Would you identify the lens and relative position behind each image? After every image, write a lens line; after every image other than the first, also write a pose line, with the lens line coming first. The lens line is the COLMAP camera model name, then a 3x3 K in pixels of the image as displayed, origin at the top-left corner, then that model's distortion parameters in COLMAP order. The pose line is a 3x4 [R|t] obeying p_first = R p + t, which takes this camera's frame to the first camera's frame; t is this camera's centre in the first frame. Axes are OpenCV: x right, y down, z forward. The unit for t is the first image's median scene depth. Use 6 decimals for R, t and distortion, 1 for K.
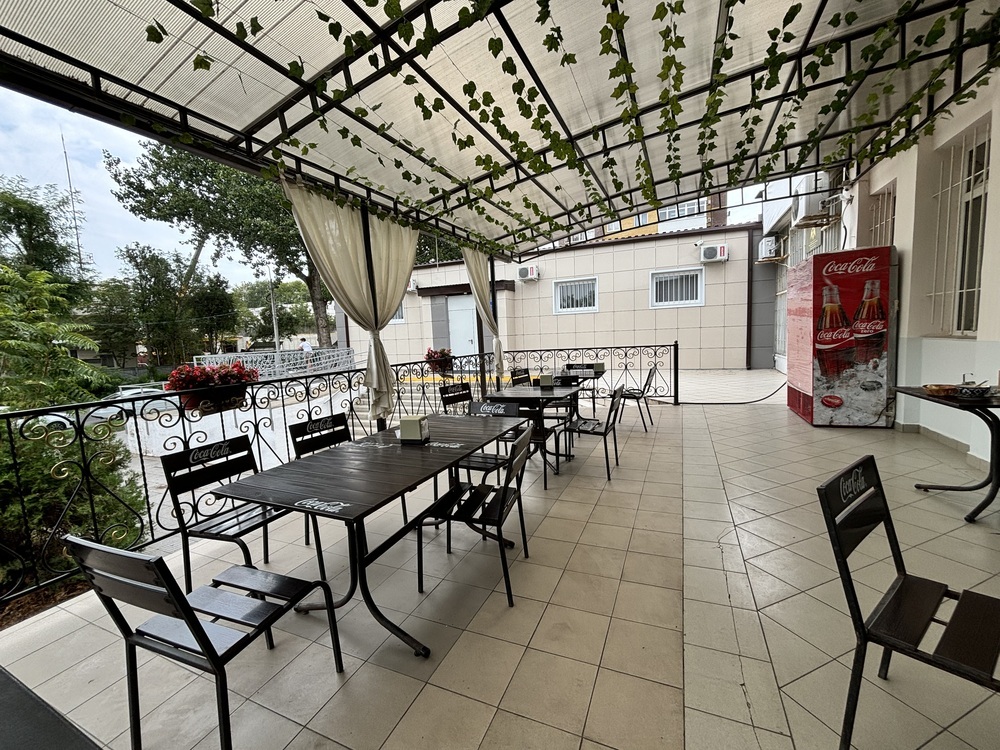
lens RADIAL K [[399.8, 0, 500.0], [0, 399.8, 375.0], [0, 0, 1]] dist [0.000215, 0.000241]
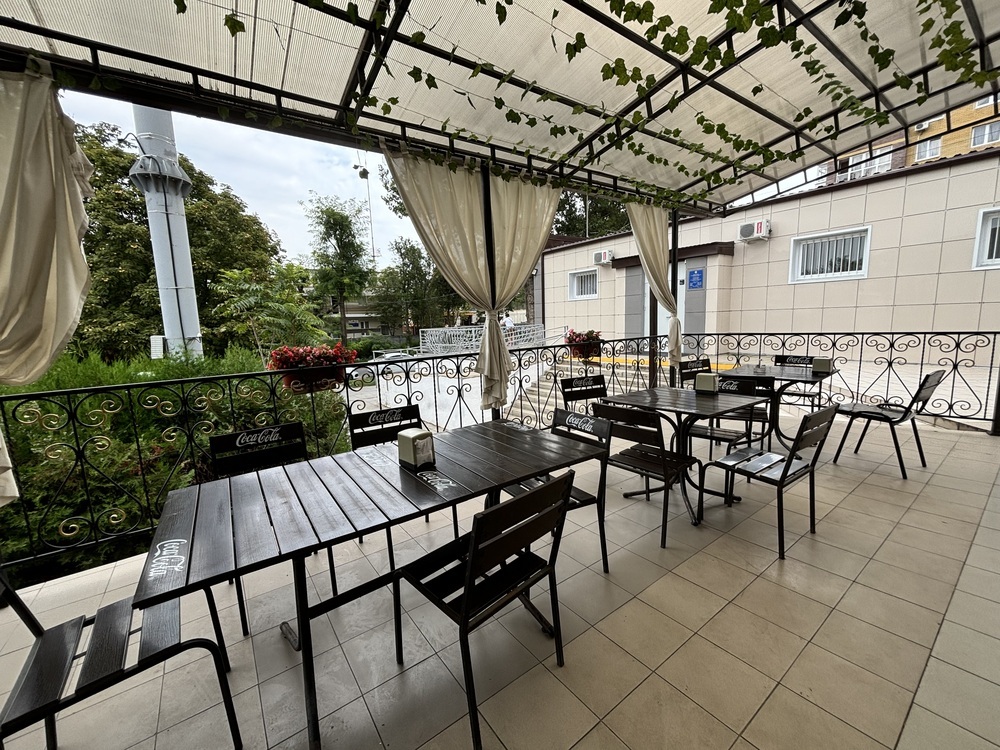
lens RADIAL K [[402.9, 0, 501.6], [0, 402.9, 373.5], [0, 0, 1]] dist [0.000263, -0.000023]
pose [[0.869083, 0.076867, -0.488657, 0.135562], [-0.048633, 0.996344, 0.070235, -0.030706], [0.492270, -0.037275, 0.869644, 0.200440]]
